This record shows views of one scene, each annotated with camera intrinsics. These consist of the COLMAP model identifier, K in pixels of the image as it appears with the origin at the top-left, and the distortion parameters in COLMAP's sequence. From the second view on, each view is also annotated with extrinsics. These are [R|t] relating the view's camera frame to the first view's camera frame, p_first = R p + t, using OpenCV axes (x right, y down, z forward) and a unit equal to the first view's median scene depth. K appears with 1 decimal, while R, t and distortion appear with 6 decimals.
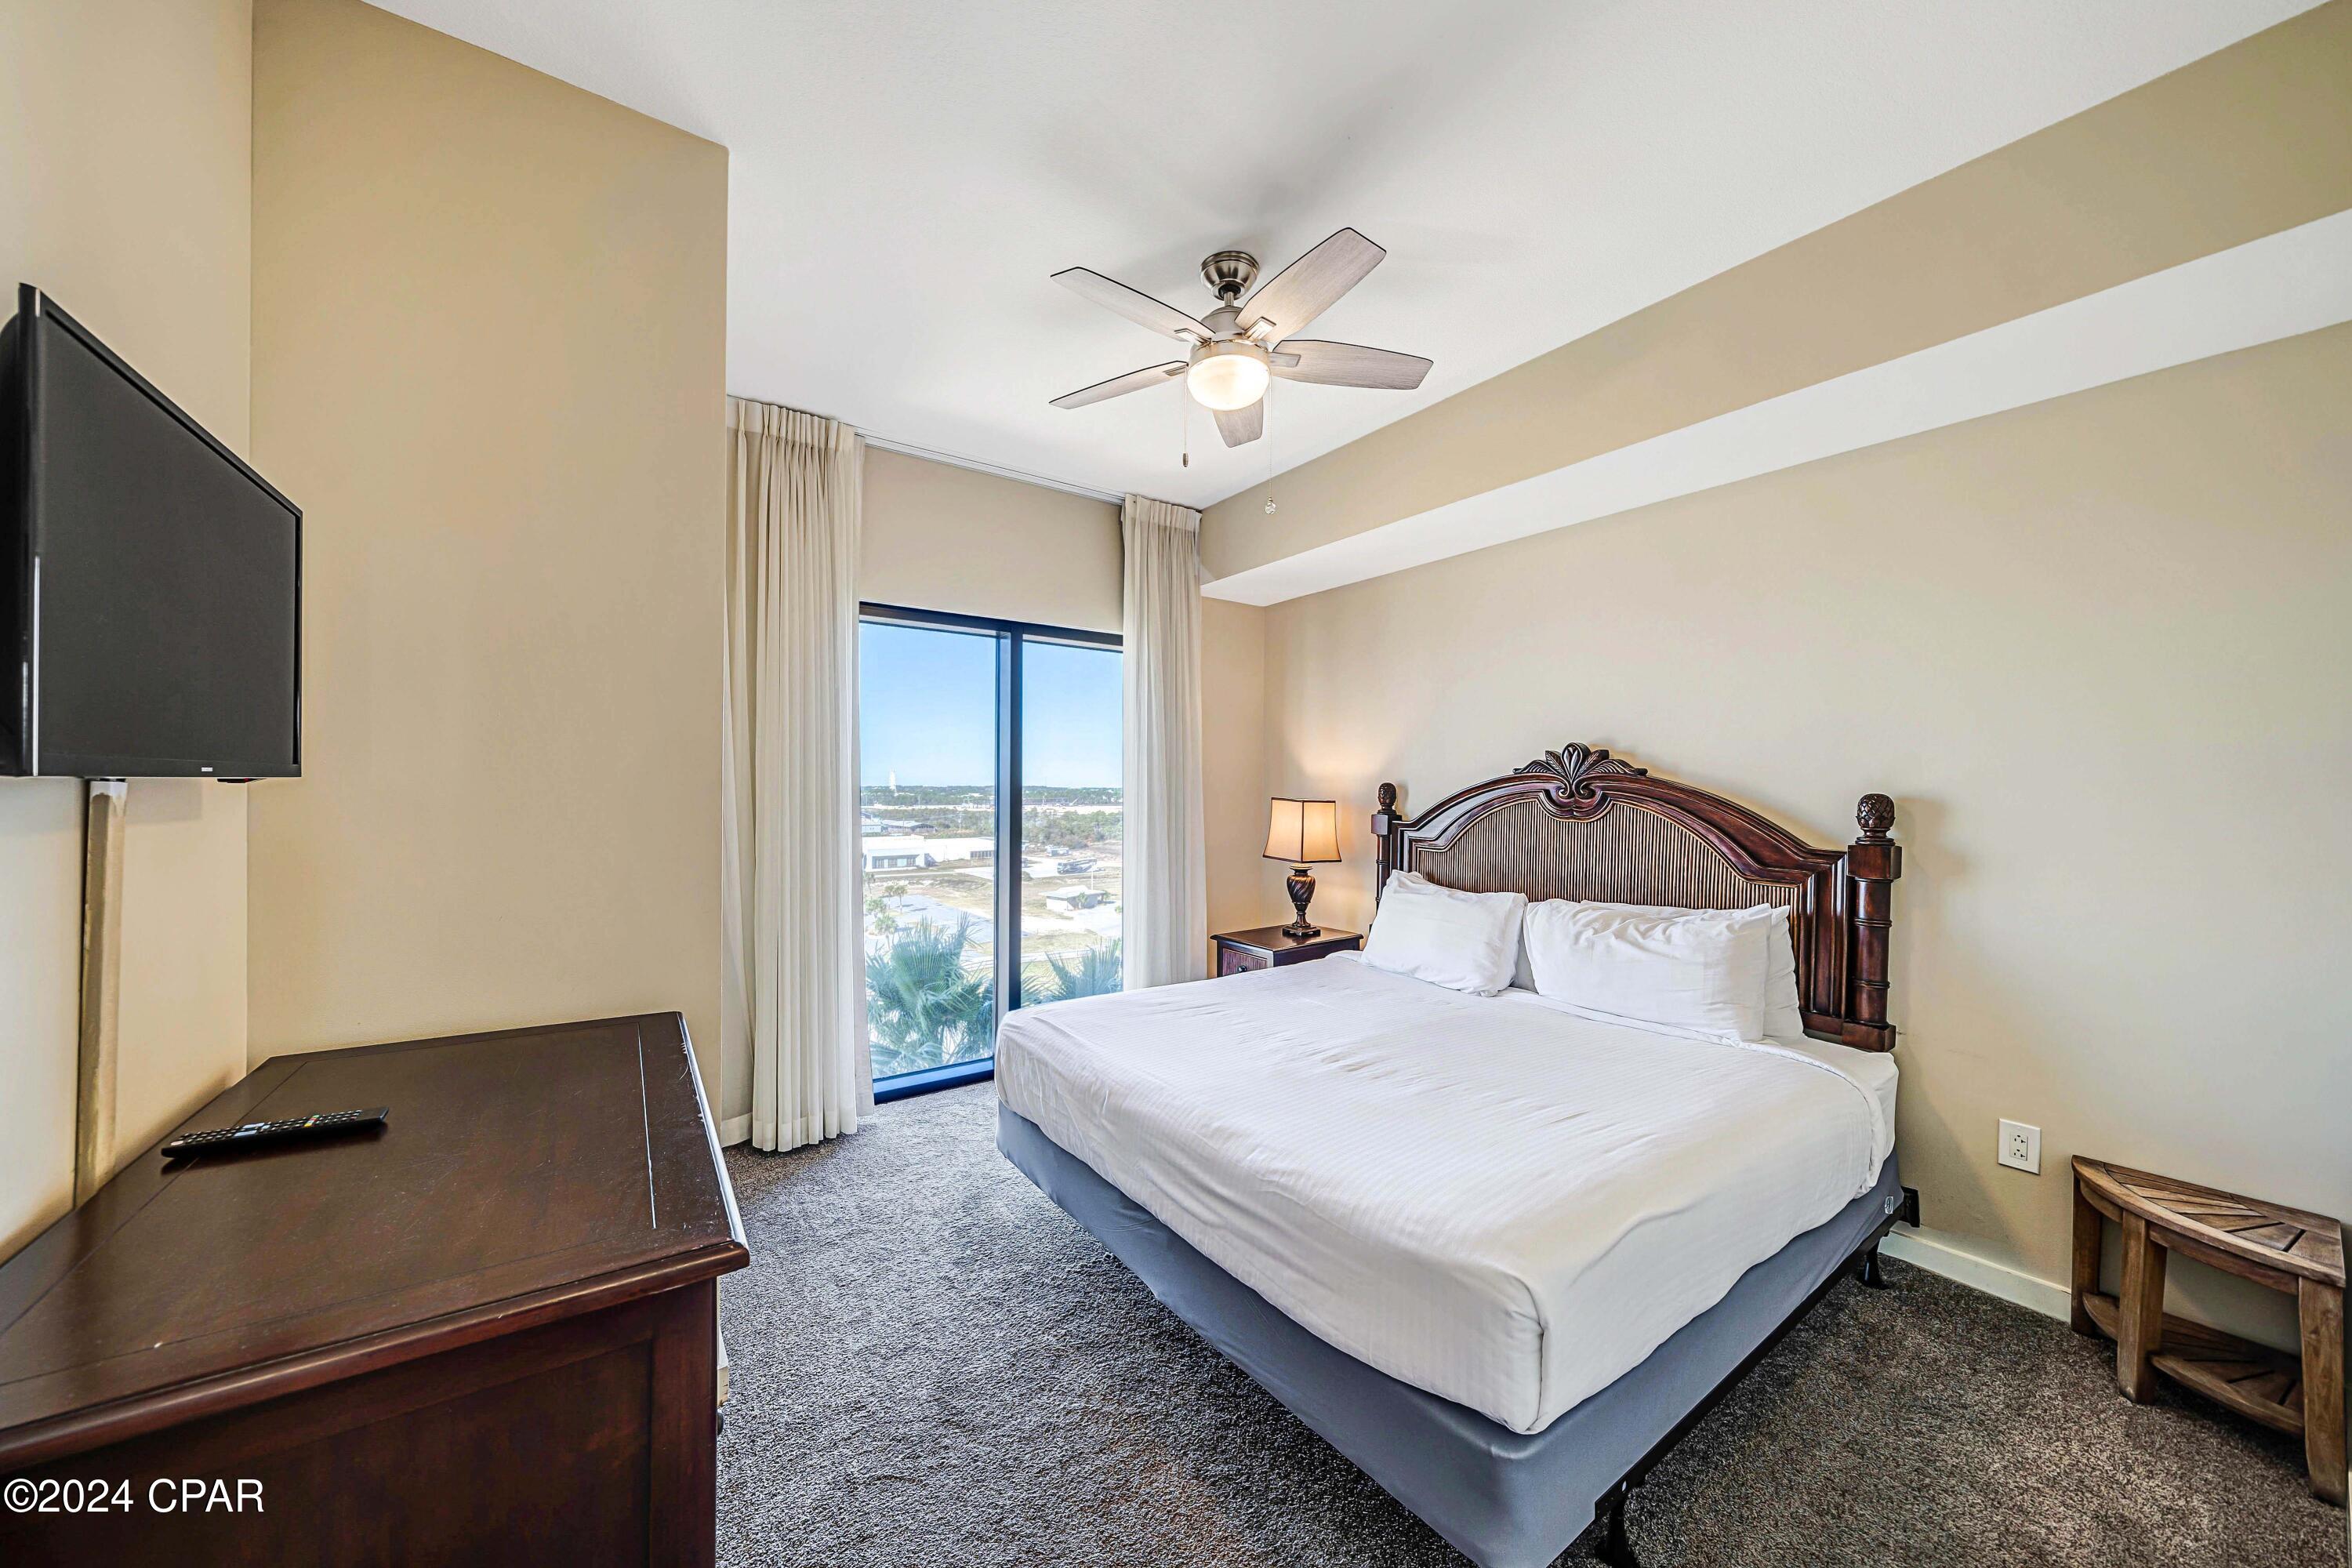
lens RADIAL K [[823.3, 0, 1166.5], [0, 823.3, 790.7], [0, 0, 1]] dist [-0.003579, 0.000122]
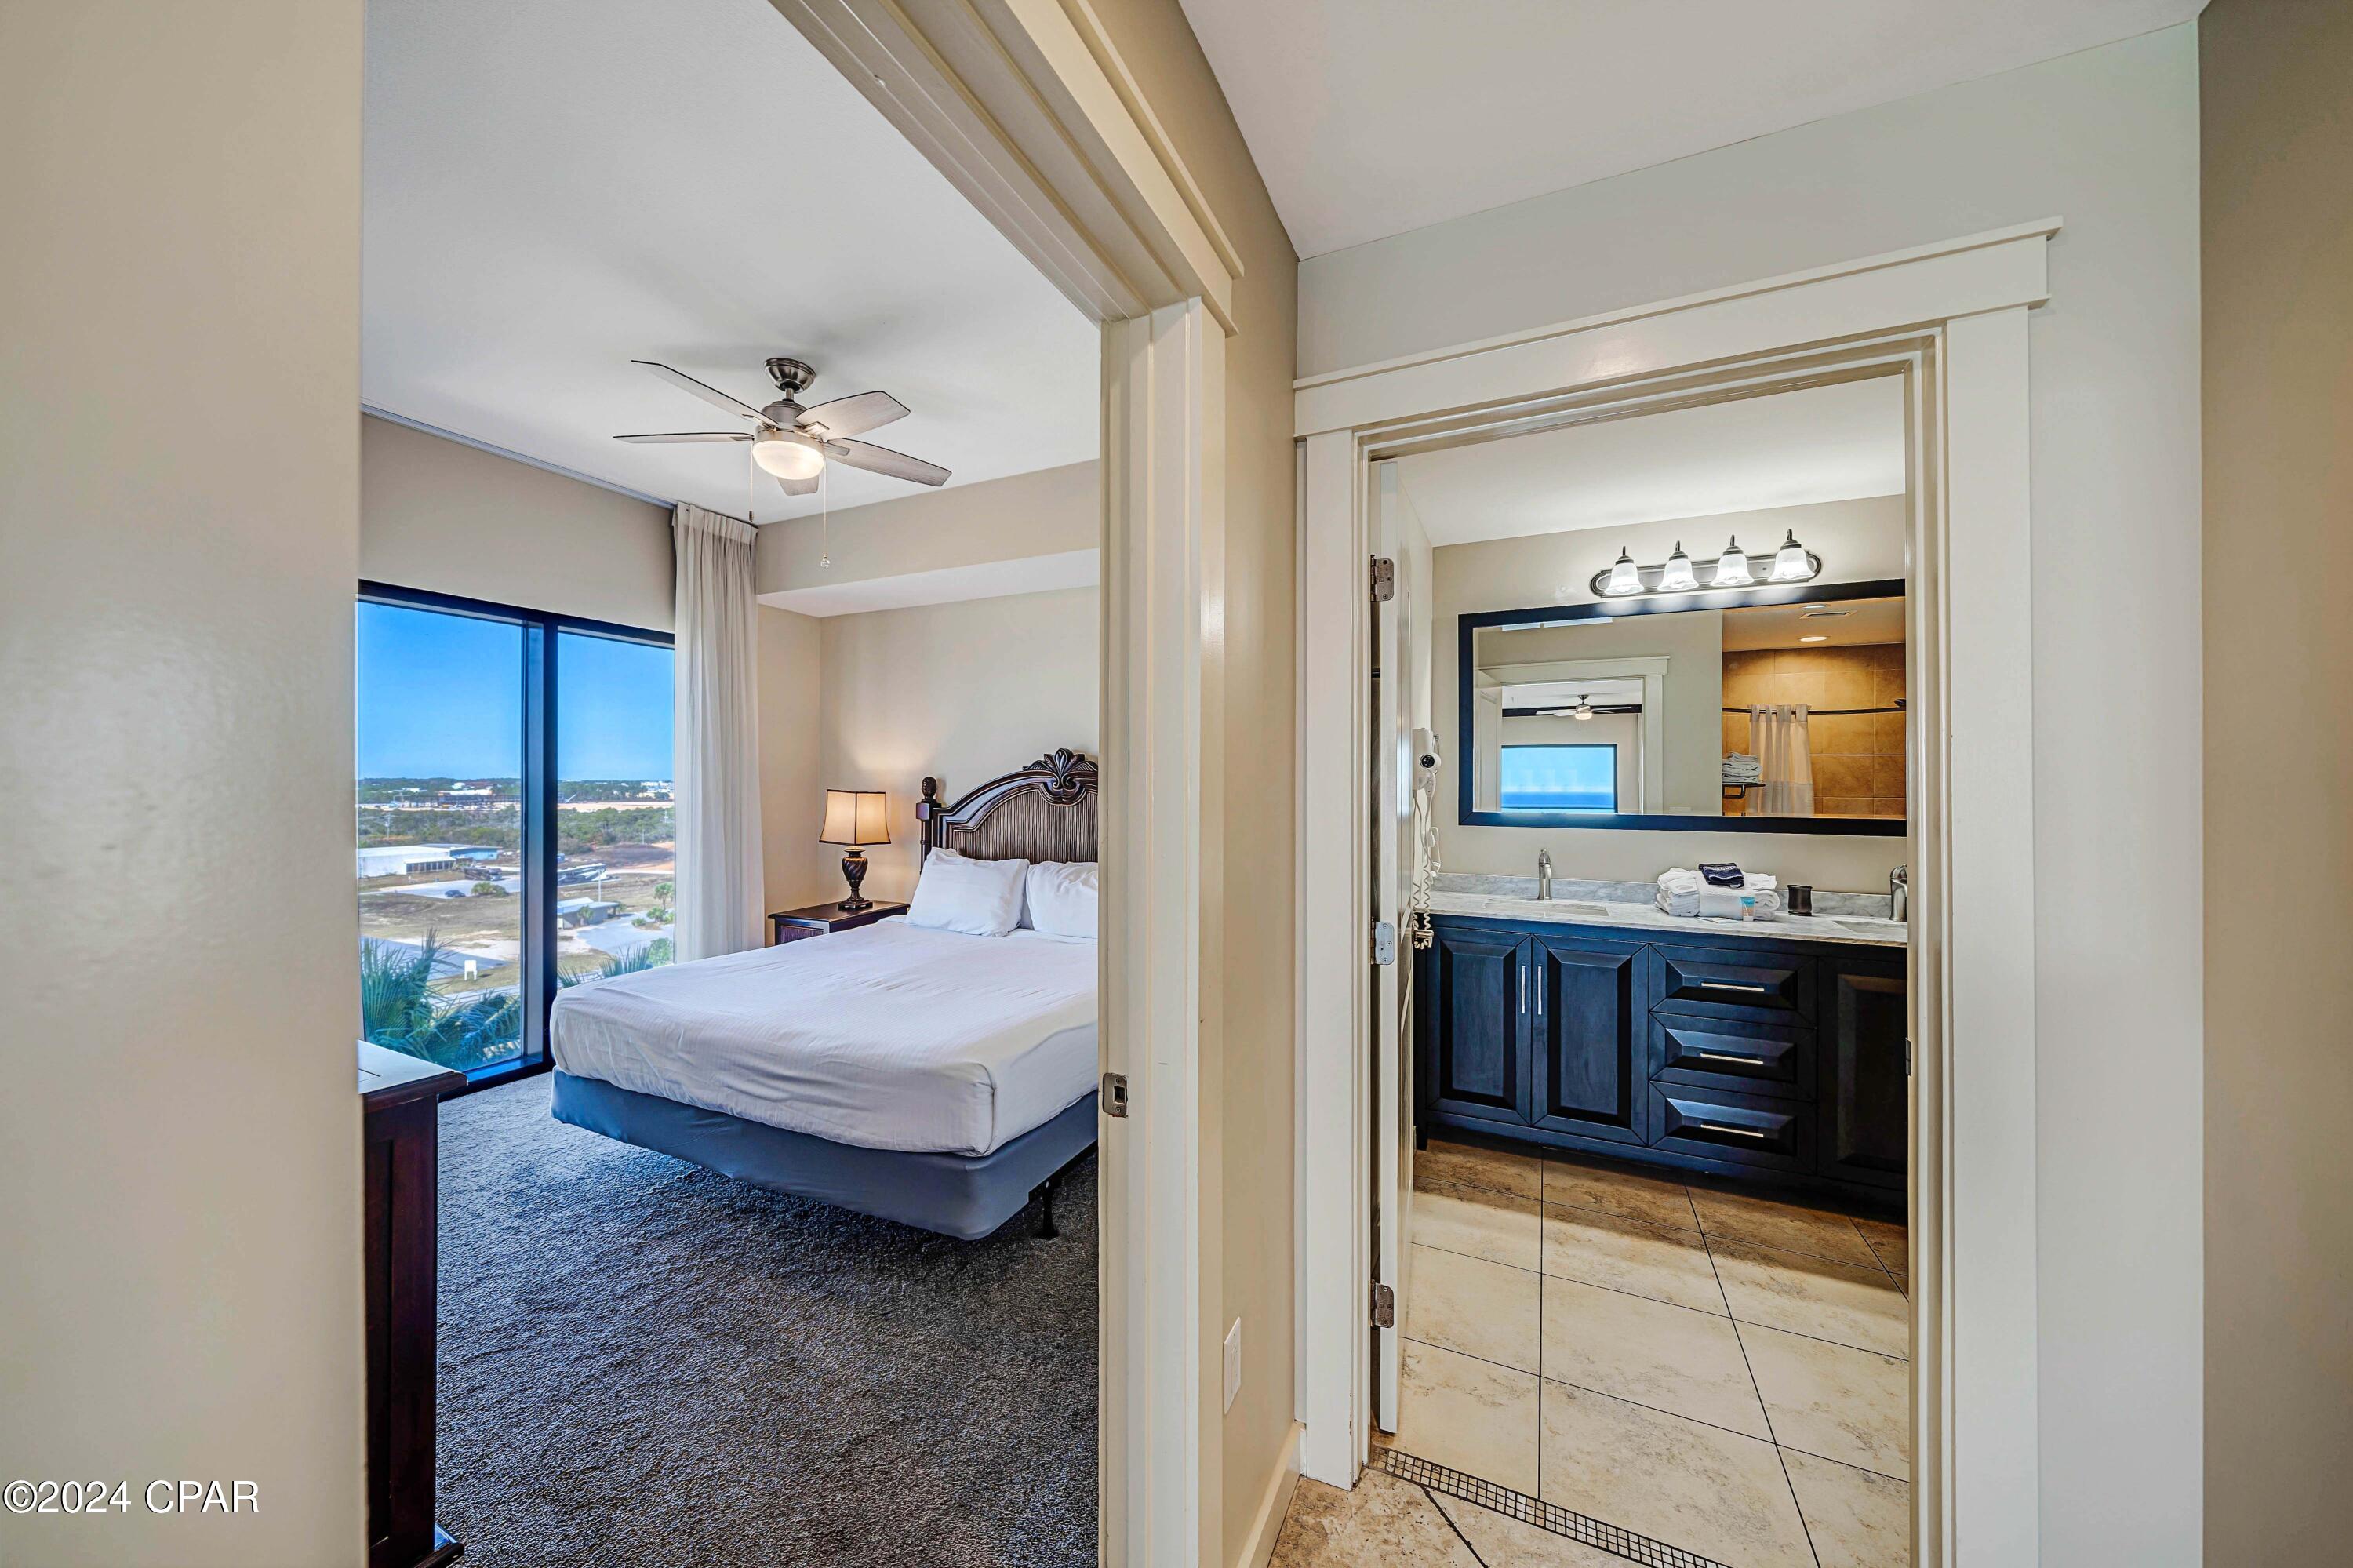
lens RADIAL K [[823.6, 0, 1167.1], [0, 823.6, 790.0], [0, 0, 1]] dist [-0.003579, 0.000122]
pose [[0.869040, -0.003568, 0.494729, -0.035484], [0.000129, 0.999976, 0.006986, 0.002030], [-0.494742, -0.006007, 0.869019, -0.290582]]
